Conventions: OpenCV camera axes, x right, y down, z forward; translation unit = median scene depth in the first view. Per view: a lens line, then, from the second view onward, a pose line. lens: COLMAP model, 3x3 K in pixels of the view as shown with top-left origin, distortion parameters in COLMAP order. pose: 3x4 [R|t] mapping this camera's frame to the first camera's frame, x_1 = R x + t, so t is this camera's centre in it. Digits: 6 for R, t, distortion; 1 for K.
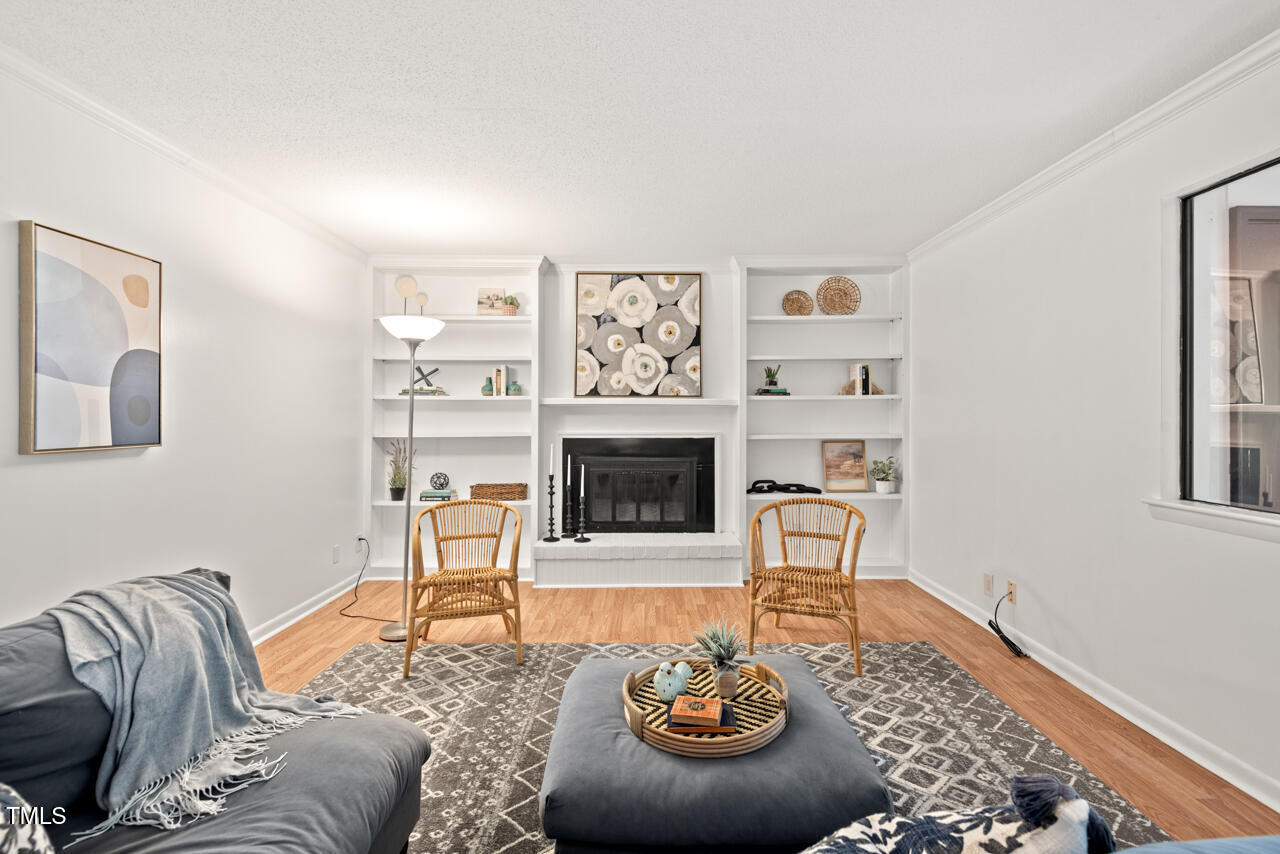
lens RADIAL K [[587.7, 0, 641.0], [0, 587.7, 414.5], [0, 0, 1]] dist [0.003436, 0.000288]
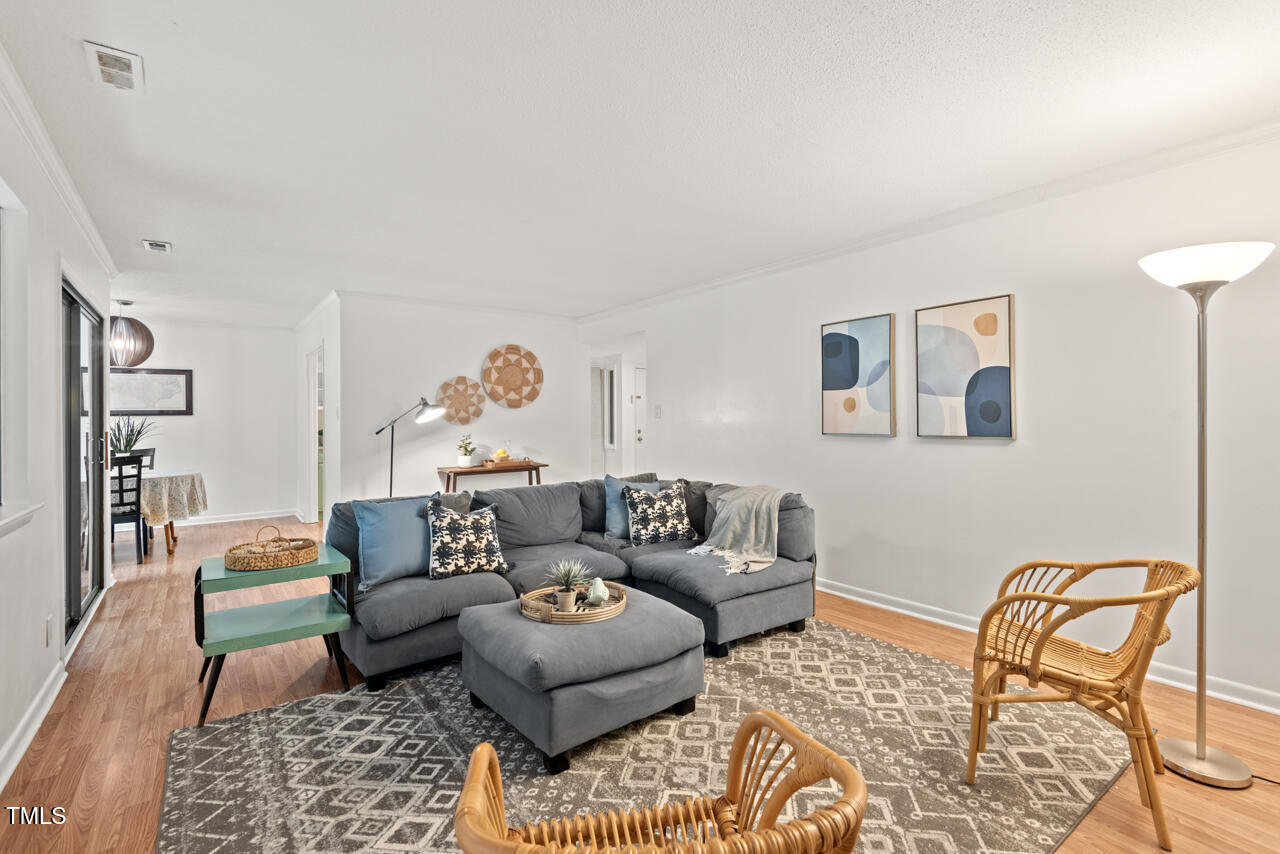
lens RADIAL K [[587.7, 0, 641.0], [0, 587.7, 414.5], [0, 0, 1]] dist [0.003436, 0.000288]
pose [[-0.807677, -0.003032, -0.589618, 0.590737], [0.008084, 0.999836, -0.016215, 0.014493], [0.589570, -0.017863, -0.807520, 1.589481]]
